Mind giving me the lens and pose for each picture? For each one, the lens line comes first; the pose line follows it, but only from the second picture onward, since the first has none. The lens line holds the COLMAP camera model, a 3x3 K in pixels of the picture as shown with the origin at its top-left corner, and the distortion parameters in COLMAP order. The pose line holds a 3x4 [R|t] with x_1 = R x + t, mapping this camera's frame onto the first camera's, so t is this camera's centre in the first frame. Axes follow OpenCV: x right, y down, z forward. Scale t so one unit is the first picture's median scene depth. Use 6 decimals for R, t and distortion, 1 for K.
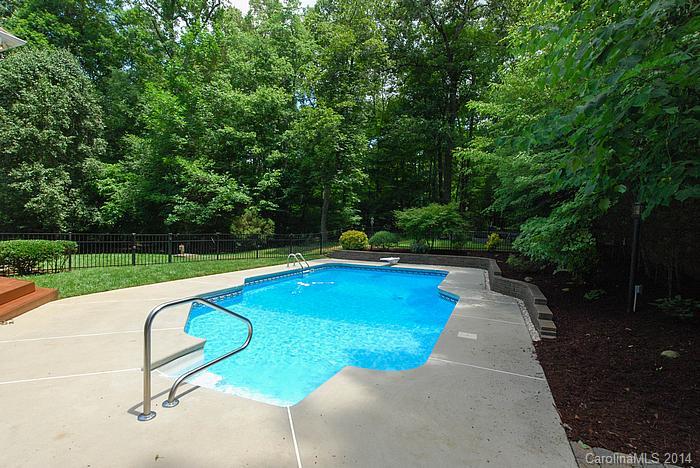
lens RADIAL K [[345.9, 0, 349.6], [0, 345.9, 234.0], [0, 0, 1]] dist [-0.002006, -0.000211]
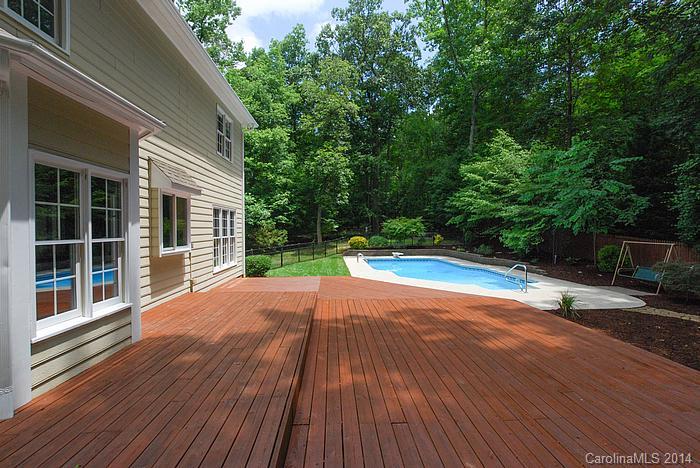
lens RADIAL K [[316.0, 0, 350.1], [0, 316.0, 234.0], [0, 0, 1]] dist [0.000653, -0.000026]
pose [[0.900615, -0.040227, 0.432753, -0.563088], [0.036306, 0.999191, 0.017323, -0.041450], [-0.433100, 0.000110, 0.901346, -0.196350]]
